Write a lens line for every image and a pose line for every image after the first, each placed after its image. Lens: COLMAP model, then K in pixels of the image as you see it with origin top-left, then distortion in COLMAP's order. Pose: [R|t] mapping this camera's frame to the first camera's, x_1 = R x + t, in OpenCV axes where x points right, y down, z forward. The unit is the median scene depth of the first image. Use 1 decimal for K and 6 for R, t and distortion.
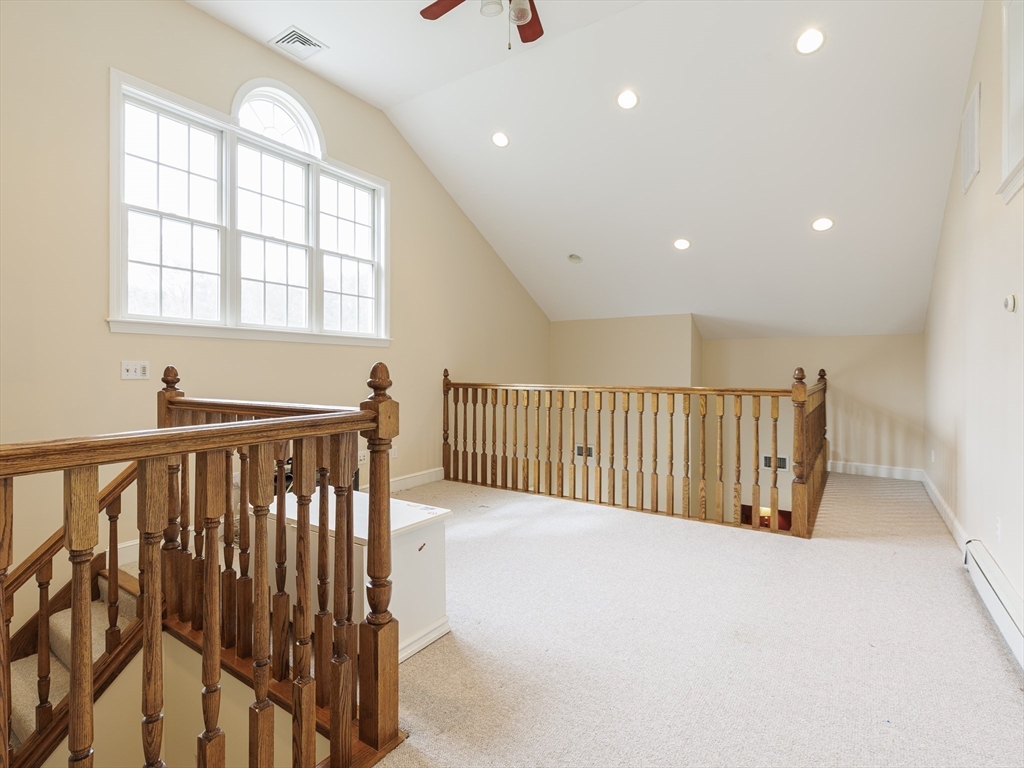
lens RADIAL K [[516.5, 0, 467.5], [0, 516.5, 386.3], [0, 0, 1]] dist [0.000671, 0.000537]
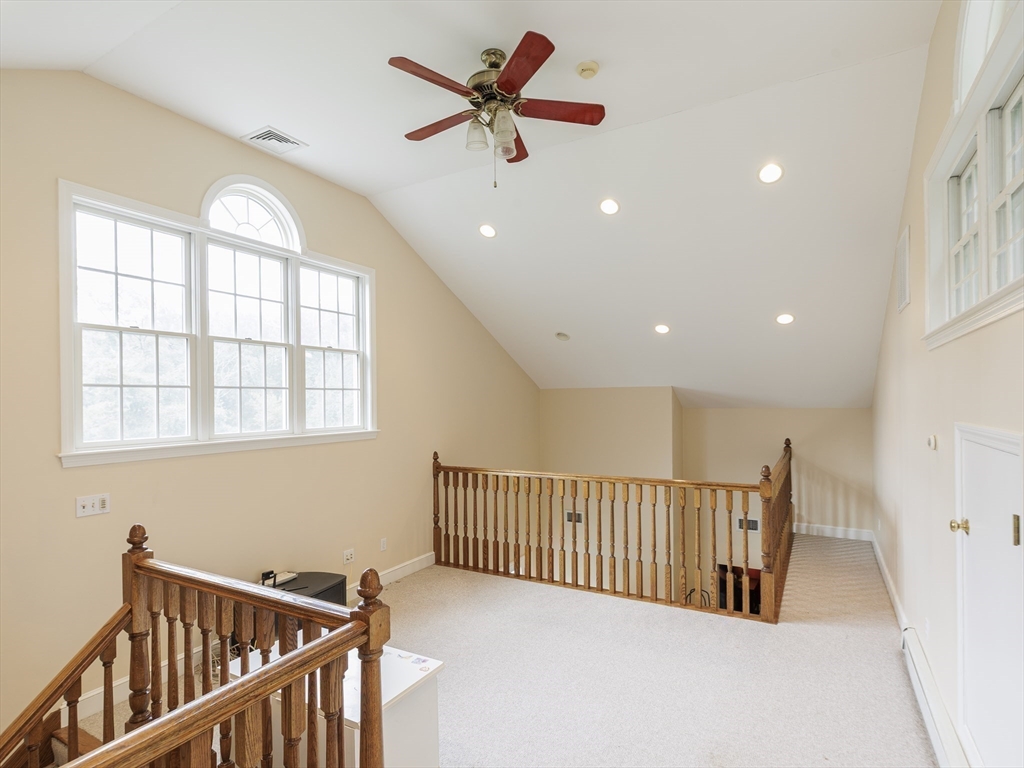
lens RADIAL K [[521.8, 0, 528.4], [0, 521.8, 415.0], [0, 0, 1]] dist [0.001515, 0.000242]
pose [[0.990829, -0.013216, 0.134476, 0.001115], [0.013081, 0.999913, 0.001882, -0.134115], [-0.134490, -0.000106, 0.990915, -0.018039]]
